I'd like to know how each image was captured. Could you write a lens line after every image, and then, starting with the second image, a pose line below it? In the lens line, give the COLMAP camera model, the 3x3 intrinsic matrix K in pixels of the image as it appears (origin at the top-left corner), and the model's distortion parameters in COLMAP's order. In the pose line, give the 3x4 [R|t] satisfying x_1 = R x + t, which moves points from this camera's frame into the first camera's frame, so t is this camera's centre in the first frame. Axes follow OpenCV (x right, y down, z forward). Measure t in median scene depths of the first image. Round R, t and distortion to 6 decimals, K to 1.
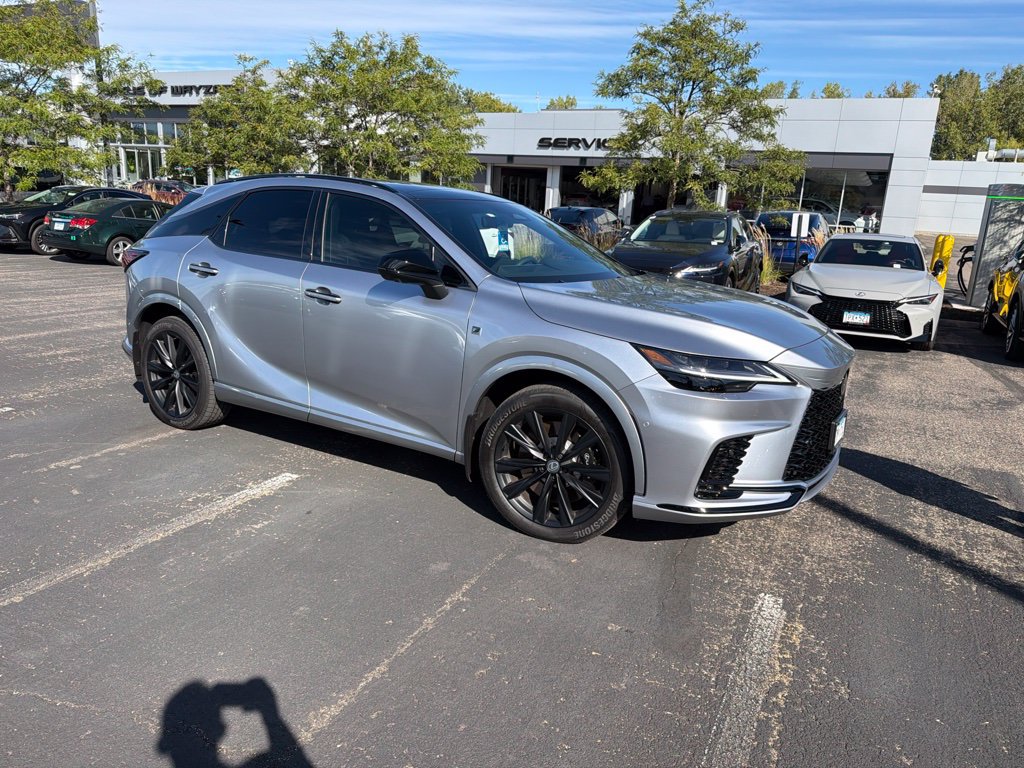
lens RADIAL K [[721.7, 0, 512.7], [0, 721.7, 385.8], [0, 0, 1]] dist [0.046362, -0.056284]
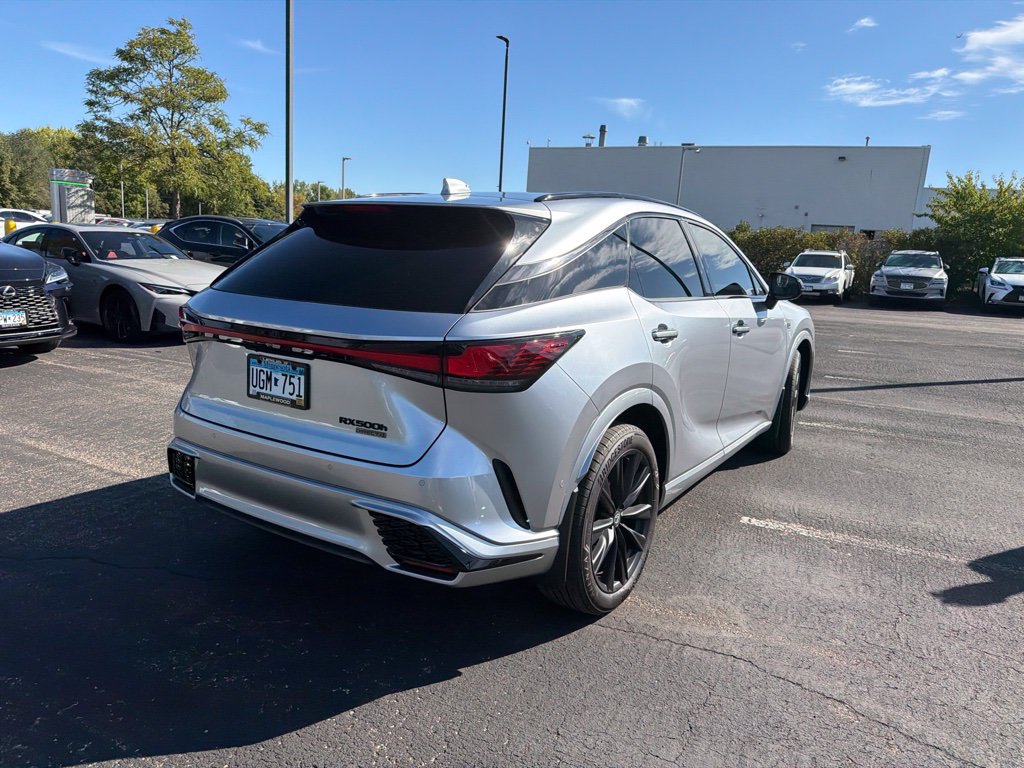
lens RADIAL K [[727.0, 0, 508.9], [0, 727.0, 381.6], [0, 0, 1]] dist [0.036800, -0.035977]
pose [[0.019194, -0.231270, 0.972700, -1.023877], [0.193759, 0.955296, 0.223309, -0.276634], [-0.980861, 0.184184, 0.063147, 1.025006]]
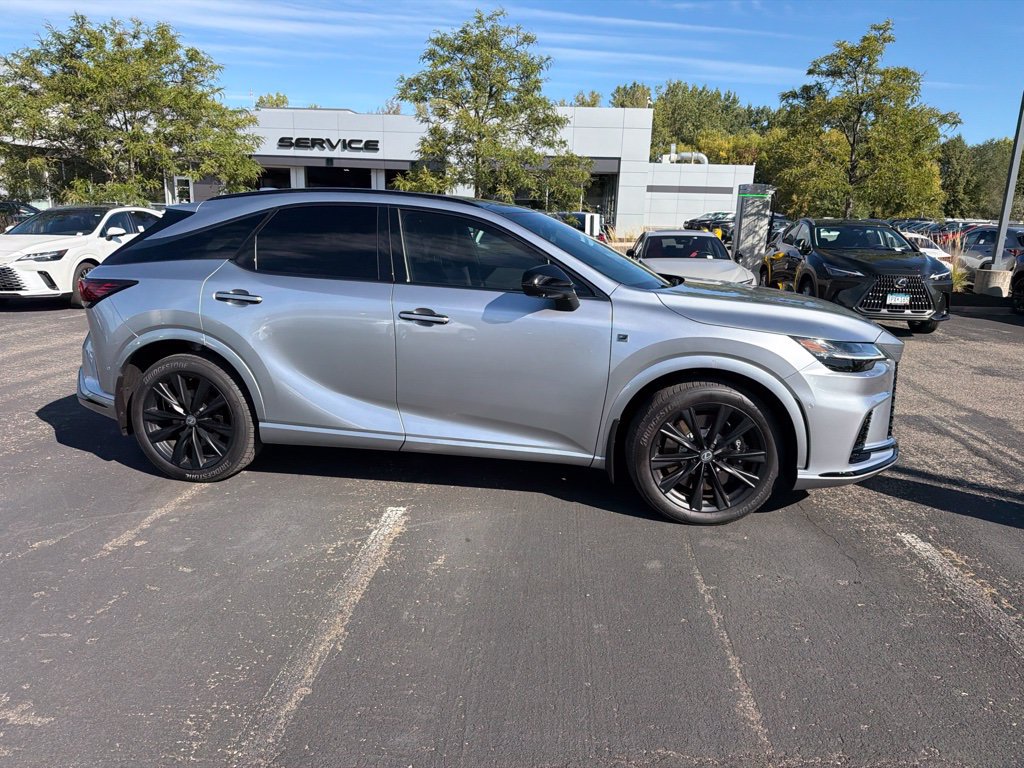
lens RADIAL K [[721.7, 0, 512.7], [0, 721.7, 385.8], [0, 0, 1]] dist [0.046362, -0.056284]
pose [[0.929329, -0.108288, 0.353019, -0.405869], [0.108241, 0.993925, 0.019937, -0.032464], [-0.353033, 0.019683, 0.935404, 0.054759]]
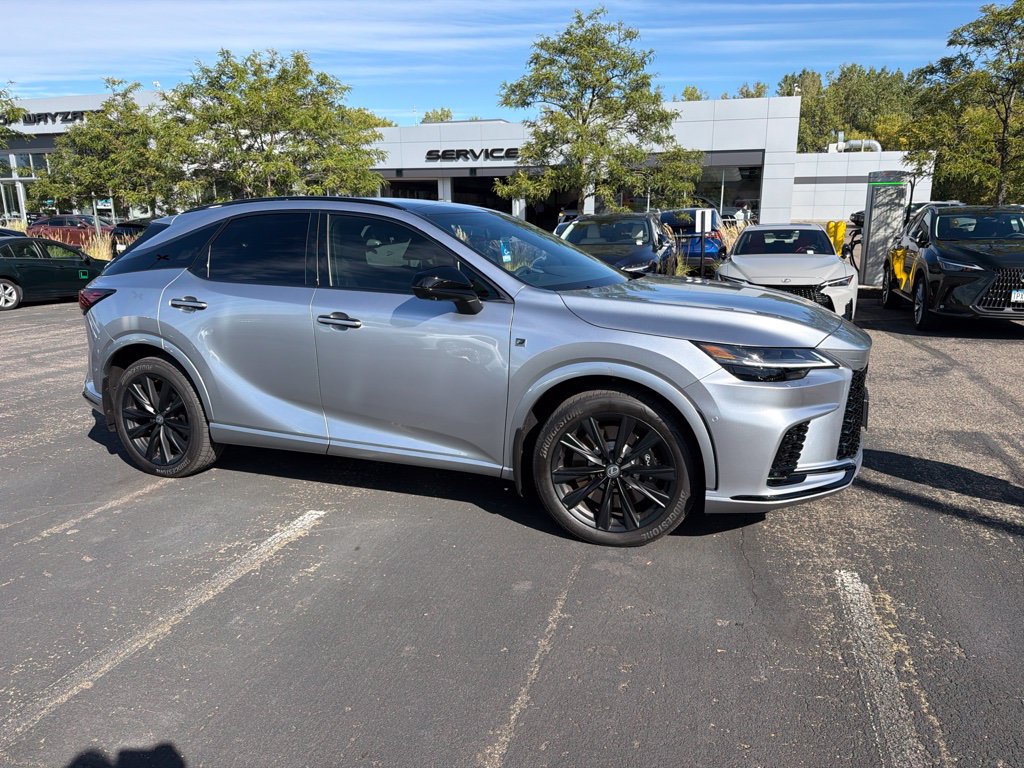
lens RADIAL K [[719.9, 0, 513.2], [0, 719.9, 383.8], [0, 0, 1]] dist [0.046661, -0.052415]
pose [[0.985403, -0.094016, 0.141922, -0.144926], [0.096302, 0.995309, -0.009308, -0.008719], [-0.140381, 0.022840, 0.989834, 0.020421]]
